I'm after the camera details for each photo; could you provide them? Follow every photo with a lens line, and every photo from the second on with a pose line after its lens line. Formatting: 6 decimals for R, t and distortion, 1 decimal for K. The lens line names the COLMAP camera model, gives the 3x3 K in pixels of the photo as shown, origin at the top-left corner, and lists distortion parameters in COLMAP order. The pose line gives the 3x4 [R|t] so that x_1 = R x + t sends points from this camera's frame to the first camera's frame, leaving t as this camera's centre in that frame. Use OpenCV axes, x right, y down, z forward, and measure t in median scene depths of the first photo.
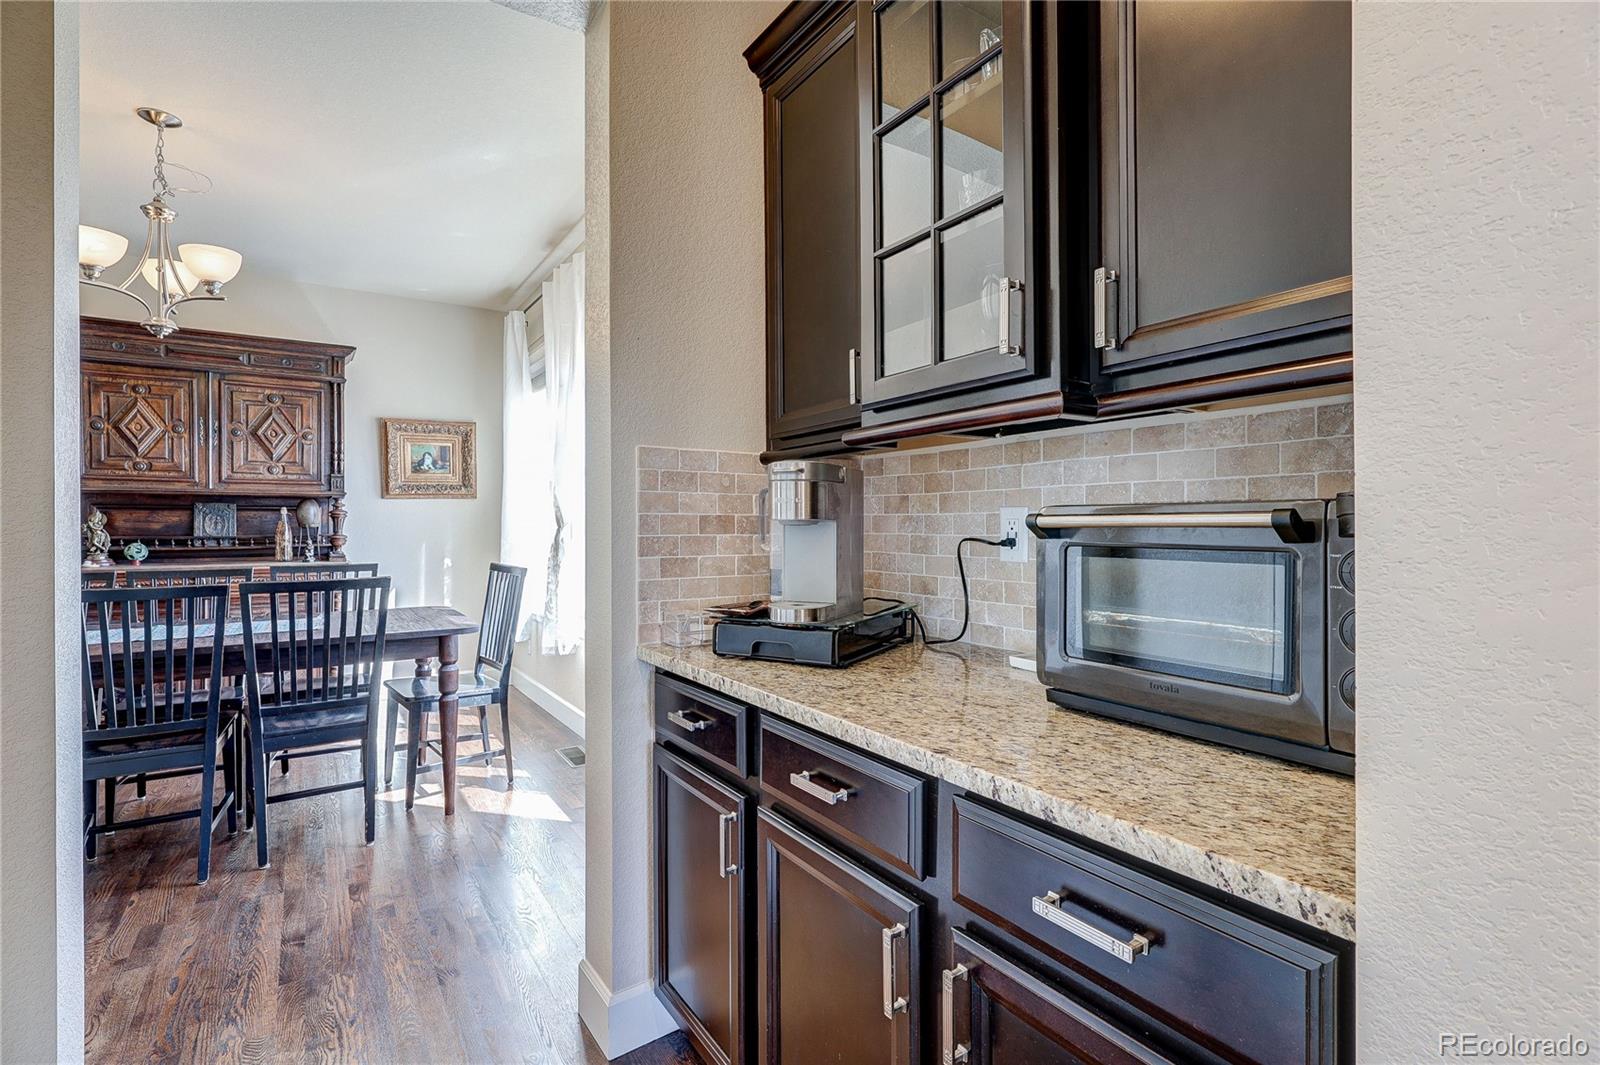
lens RADIAL K [[748.7, 0, 802.4], [0, 748.7, 523.3], [0, 0, 1]] dist [-0.002803, -0.000867]
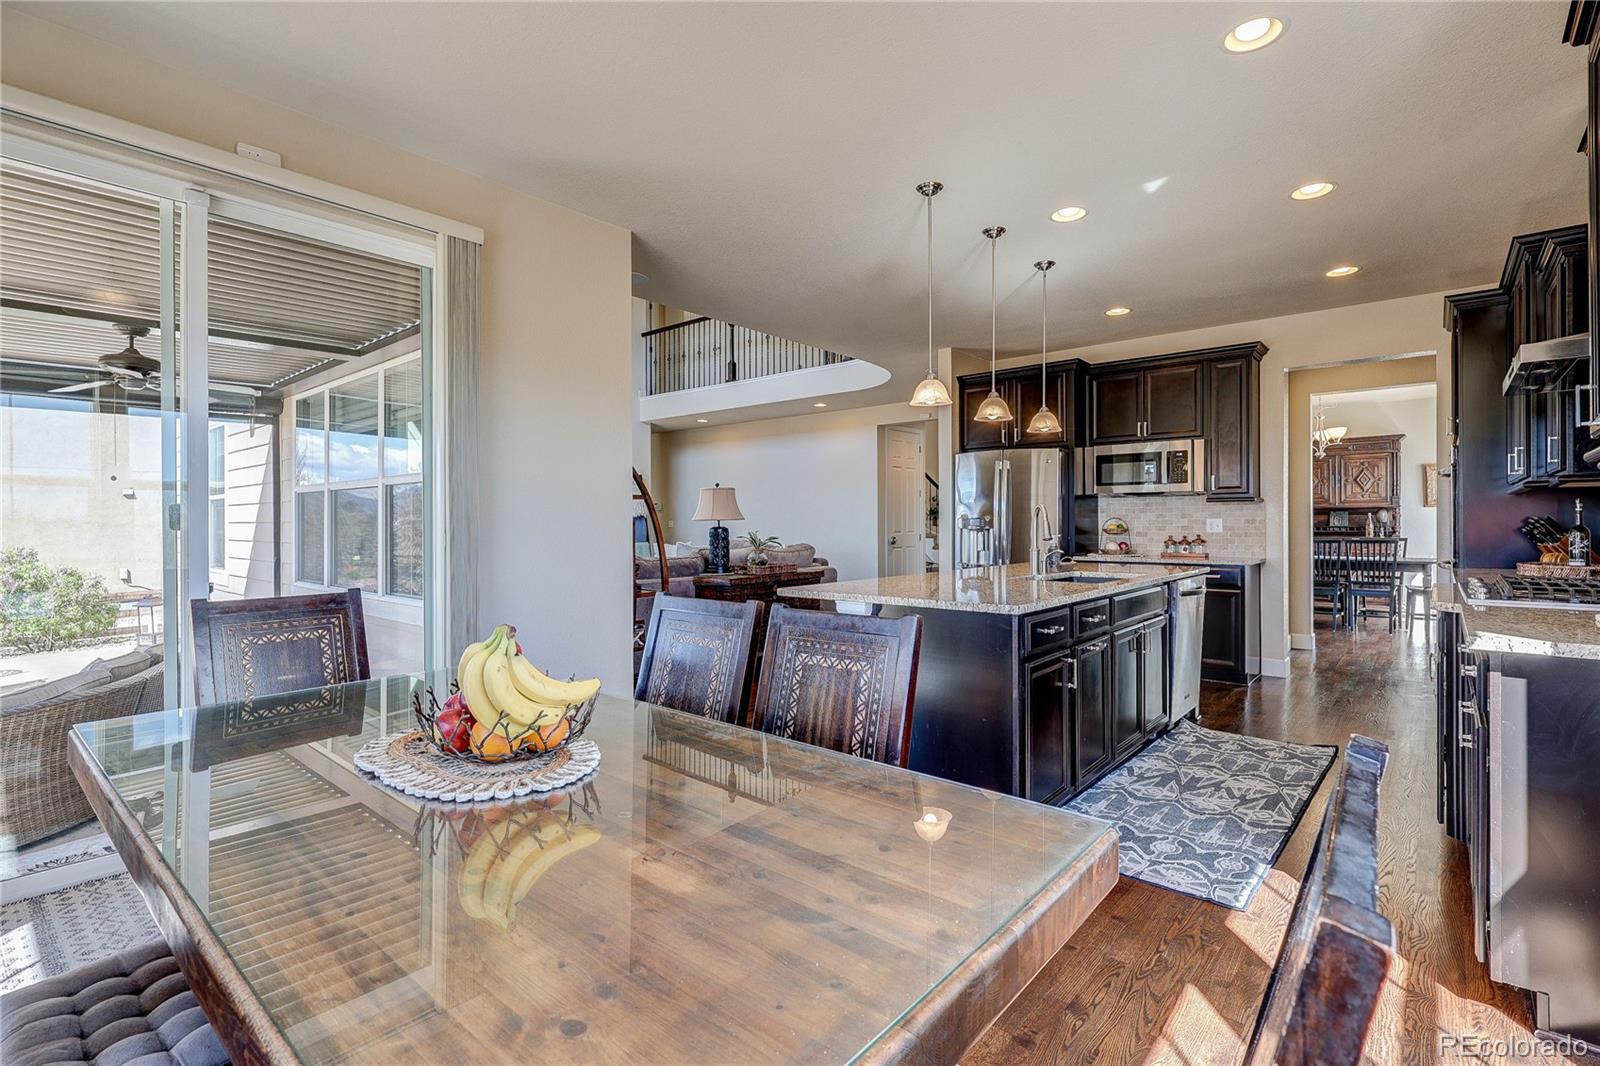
lens RADIAL K [[748.7, 0, 797.5], [0, 748.7, 524.2], [0, 0, 1]] dist [-0.002803, -0.000867]
pose [[0.267914, 0.000802, -0.963442, 0.943413], [0.003075, 0.999994, 0.001687, 0.002747], [0.963438, -0.003415, 0.267910, -1.170365]]
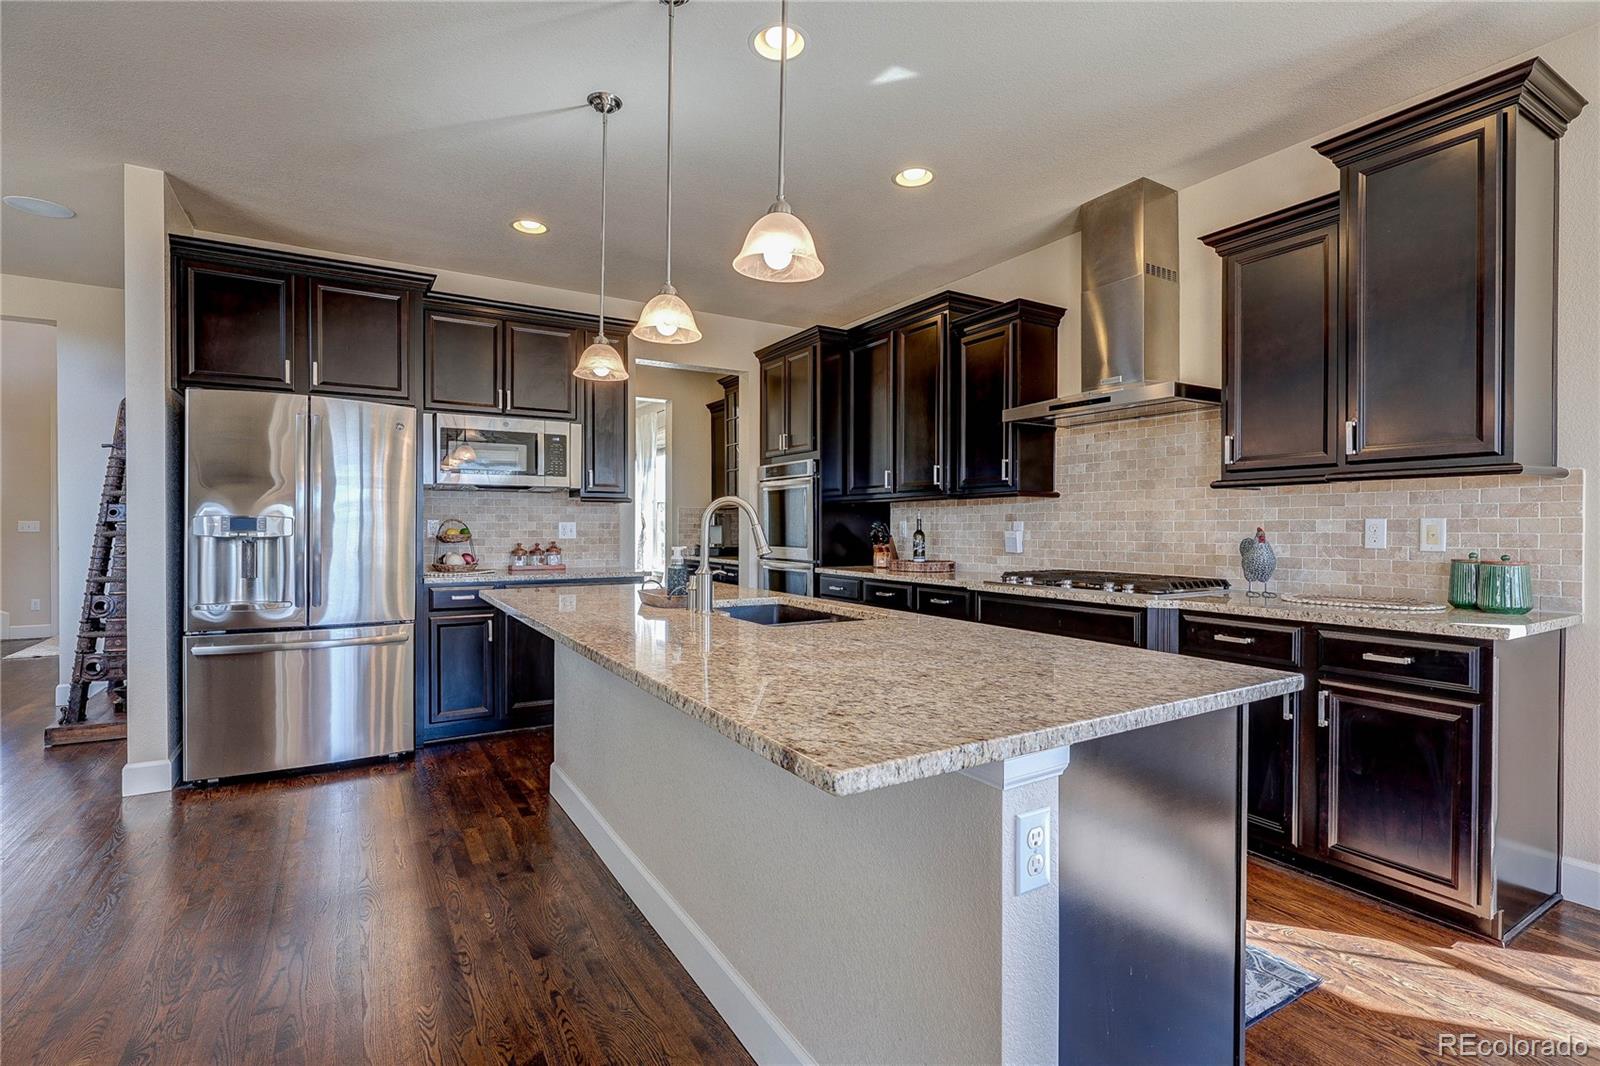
lens RADIAL K [[748.7, 0, 793.4], [0, 748.7, 529.5], [0, 0, 1]] dist [-0.002803, -0.000867]
pose [[0.999293, 0.002130, -0.037548, 0.241453], [-0.001953, 0.999987, 0.004751, 0.002513], [0.037558, -0.004674, 0.999284, -1.189400]]
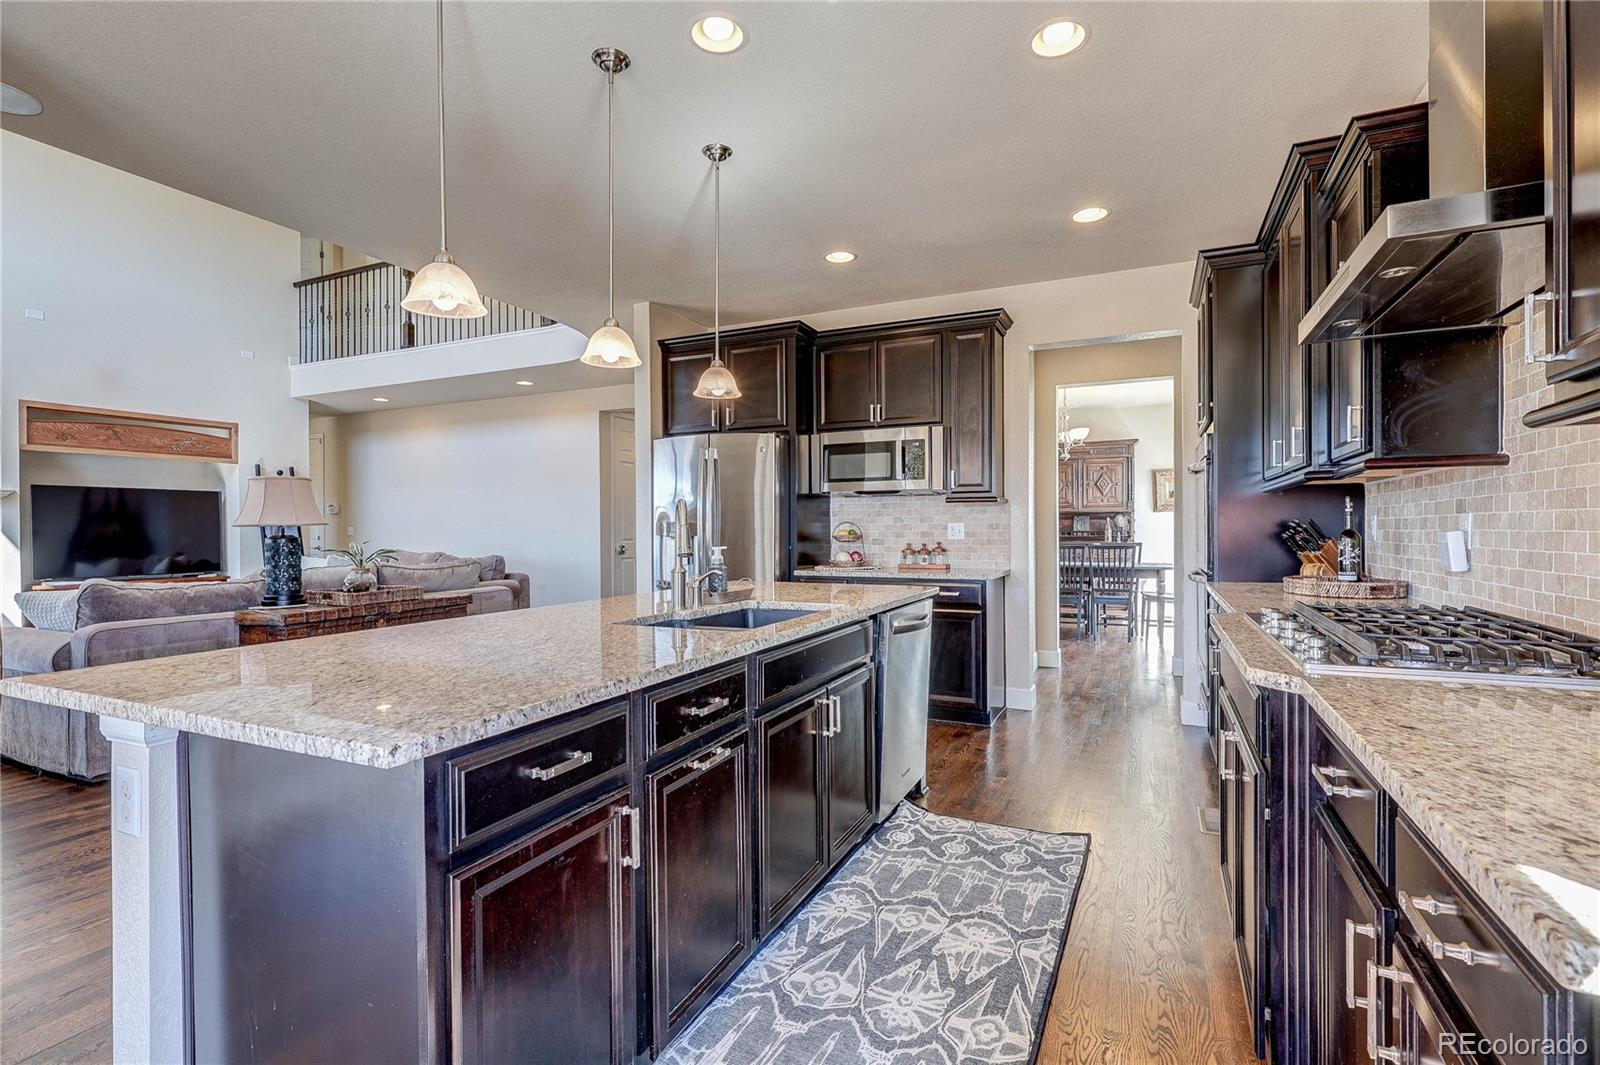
lens RADIAL K [[748.7, 0, 800.9], [0, 748.7, 530.7], [0, 0, 1]] dist [-0.002803, -0.000867]
pose [[0.517209, 0.000104, -0.855859, 0.695912], [0.005720, 0.999977, 0.003578, 0.003672], [0.855840, -0.006746, 0.517197, -0.875752]]
